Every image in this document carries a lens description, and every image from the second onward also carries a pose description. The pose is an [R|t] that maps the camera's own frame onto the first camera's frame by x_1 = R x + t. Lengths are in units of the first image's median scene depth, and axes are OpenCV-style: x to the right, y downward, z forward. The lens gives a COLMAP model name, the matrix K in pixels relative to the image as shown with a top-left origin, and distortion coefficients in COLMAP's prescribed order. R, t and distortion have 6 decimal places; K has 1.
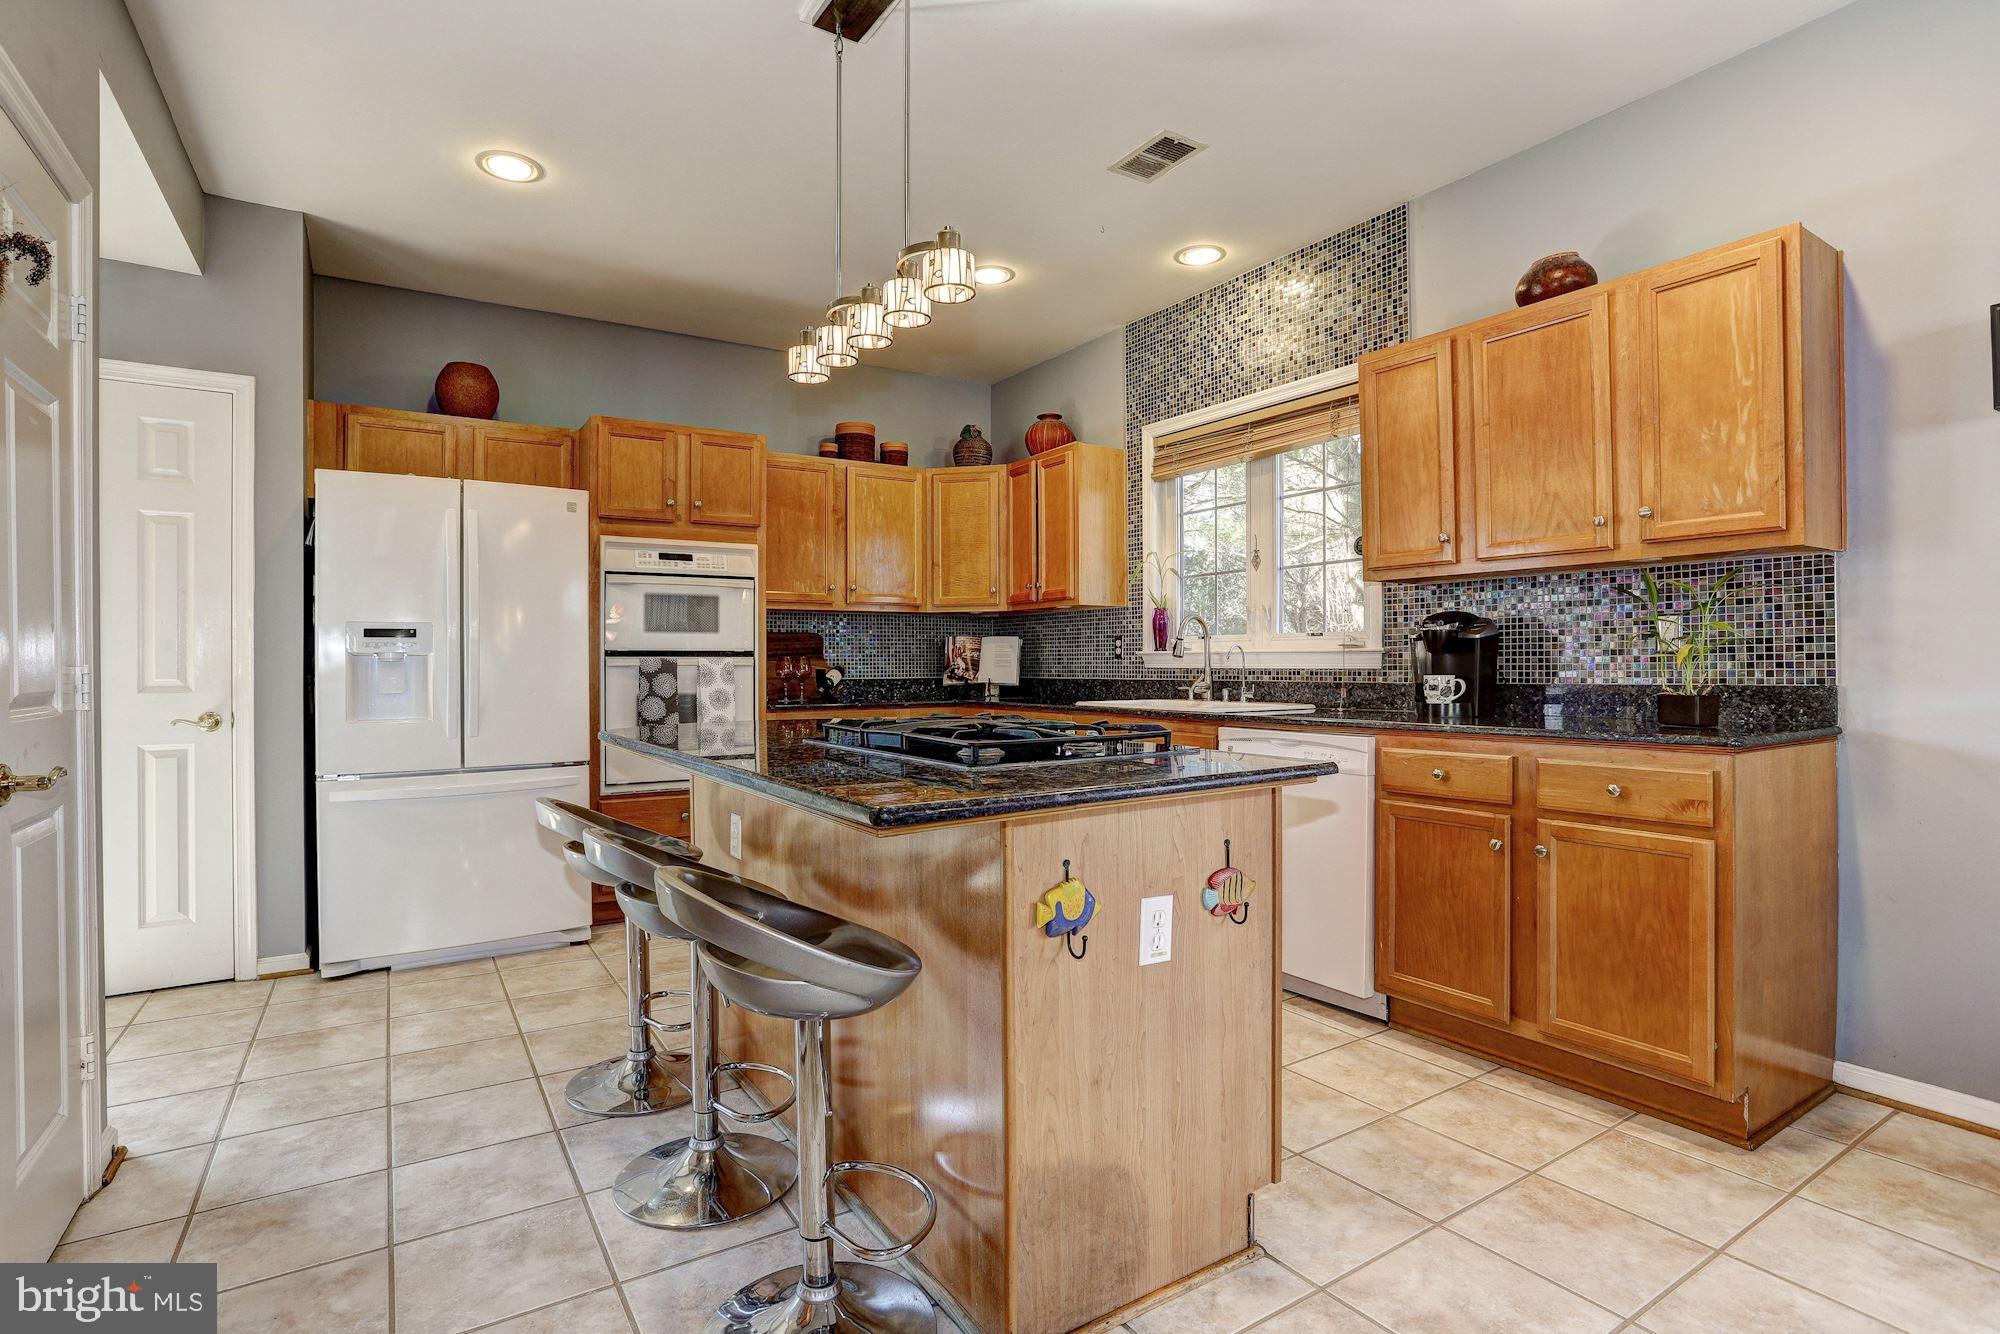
lens RADIAL K [[964.2, 0, 1000.5], [0, 964.2, 660.6], [0, 0, 1]] dist [-0.041487, 0.007165]
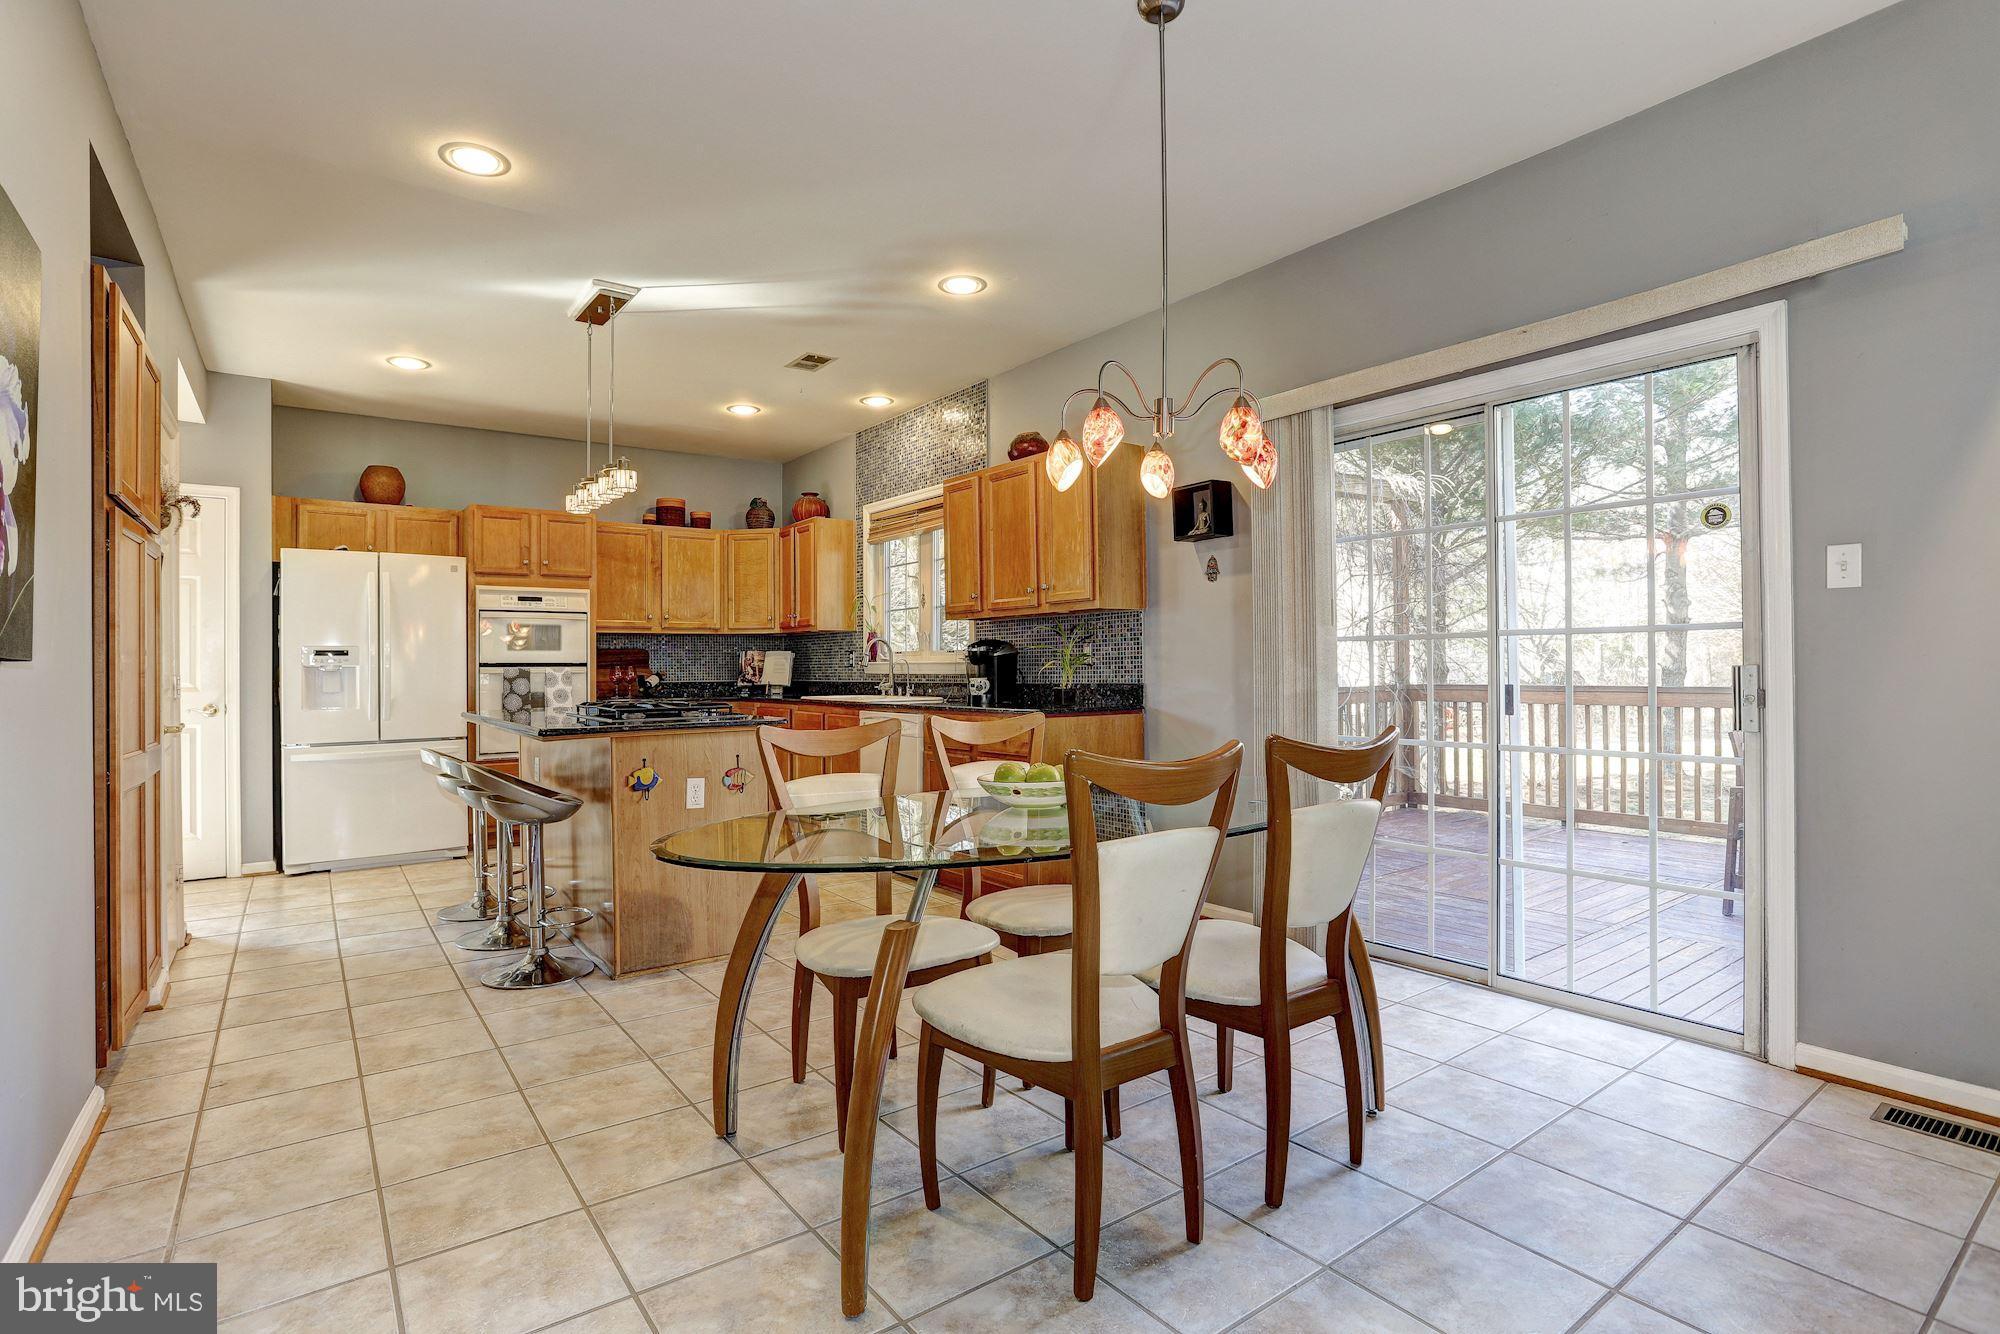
lens RADIAL K [[964.2, 0, 996.7], [0, 964.2, 661.0], [0, 0, 1]] dist [-0.041487, 0.007165]
pose [[0.998310, -0.002507, 0.058052, 0.296944], [0.002731, 0.999989, -0.003782, -0.005804], [-0.058042, 0.003934, 0.998306, -0.510925]]
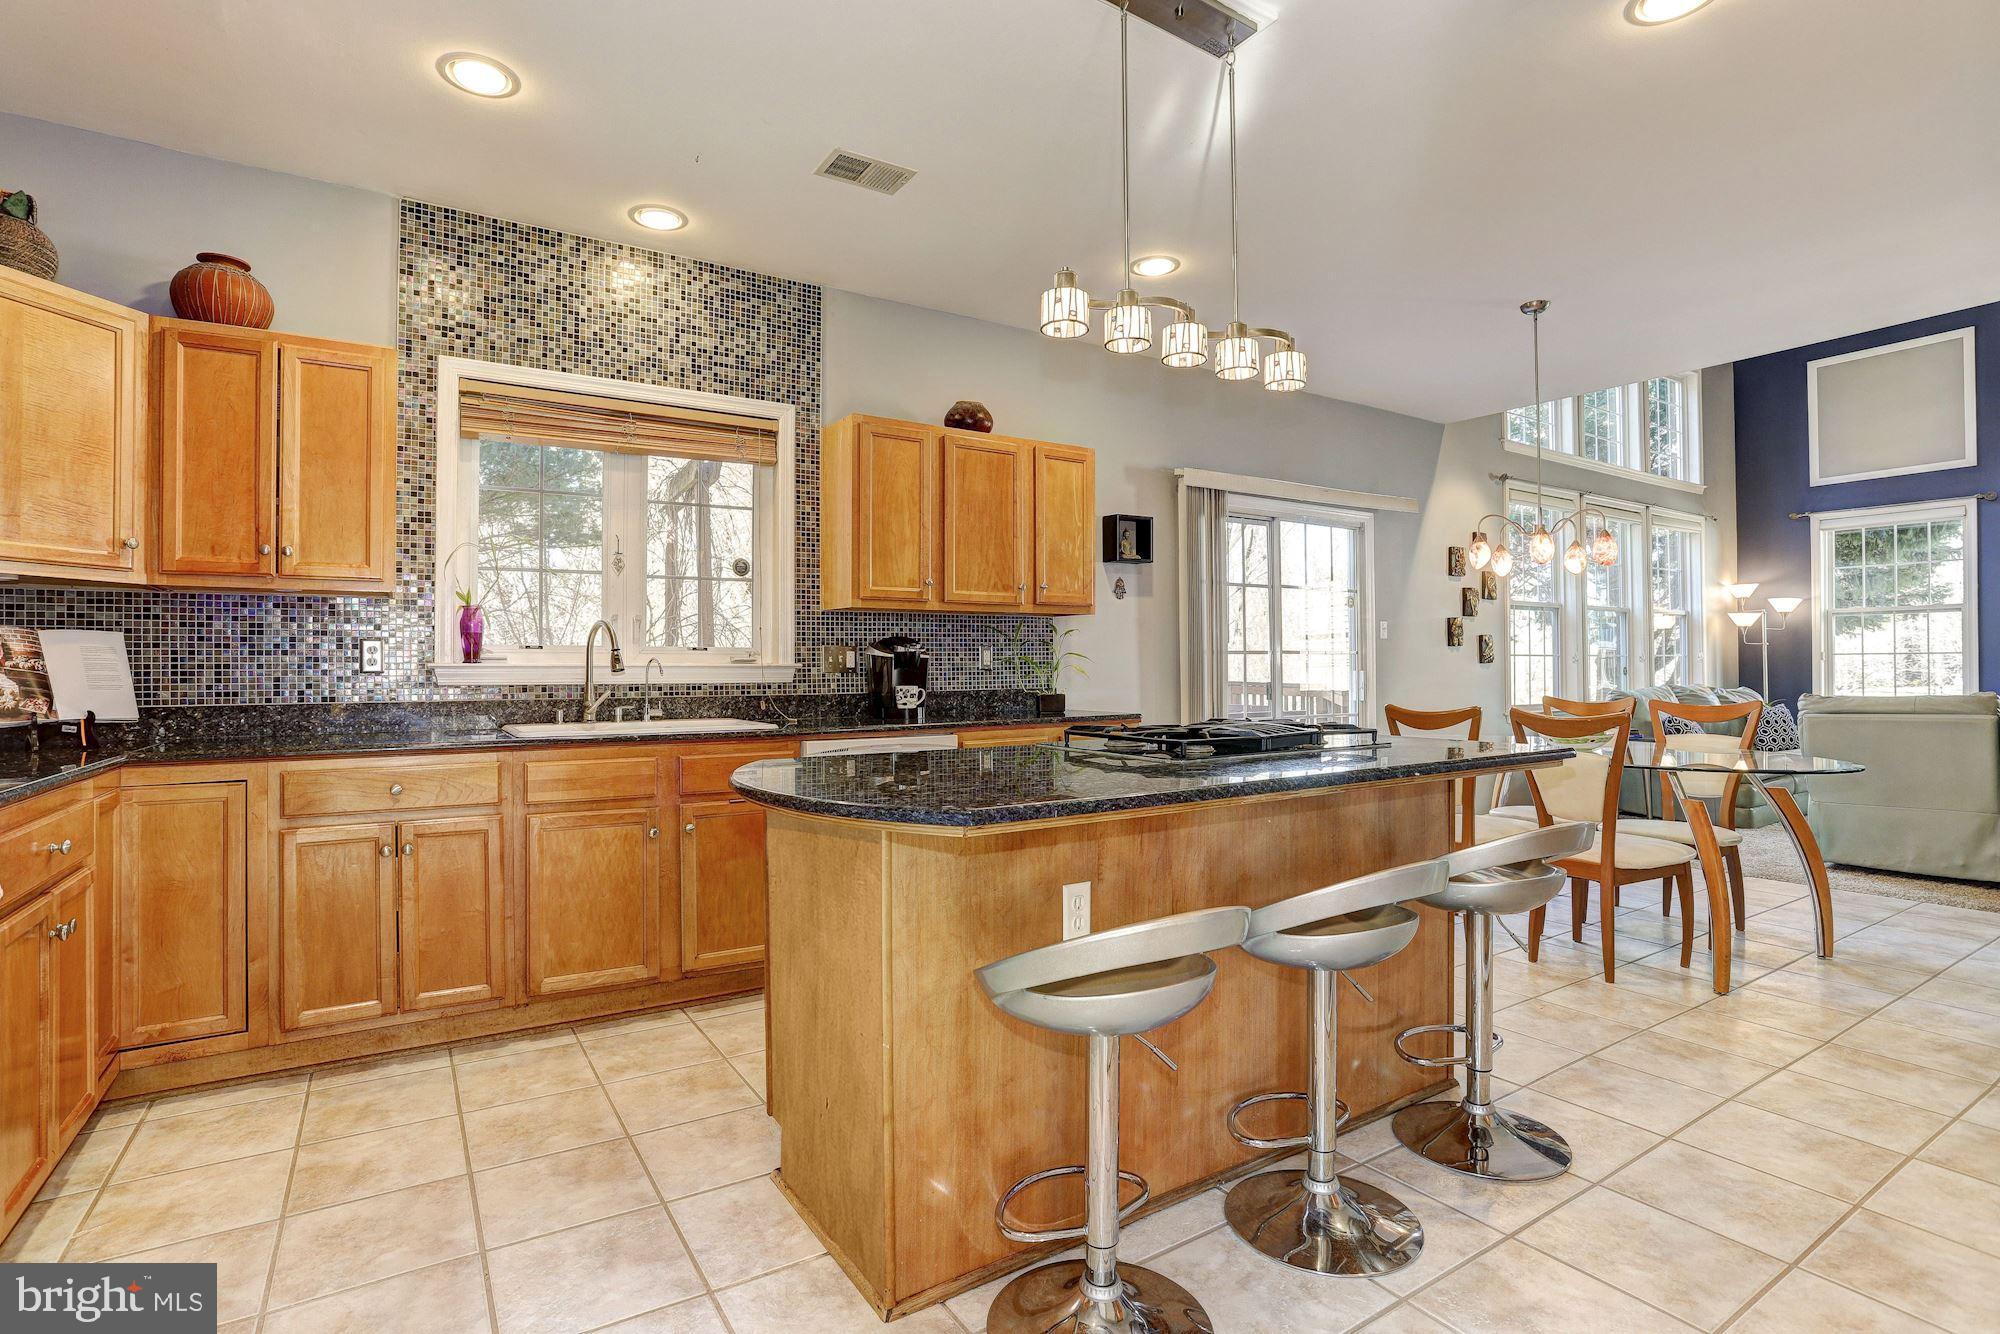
lens RADIAL K [[964.2, 0, 987.2], [0, 964.2, 666.1], [0, 0, 1]] dist [-0.041487, 0.007165]
pose [[0.031612, 0.009459, 0.999455, -0.627337], [0.002588, 0.999951, -0.009546, 0.000749], [-0.999497, 0.002888, 0.031586, 0.635801]]
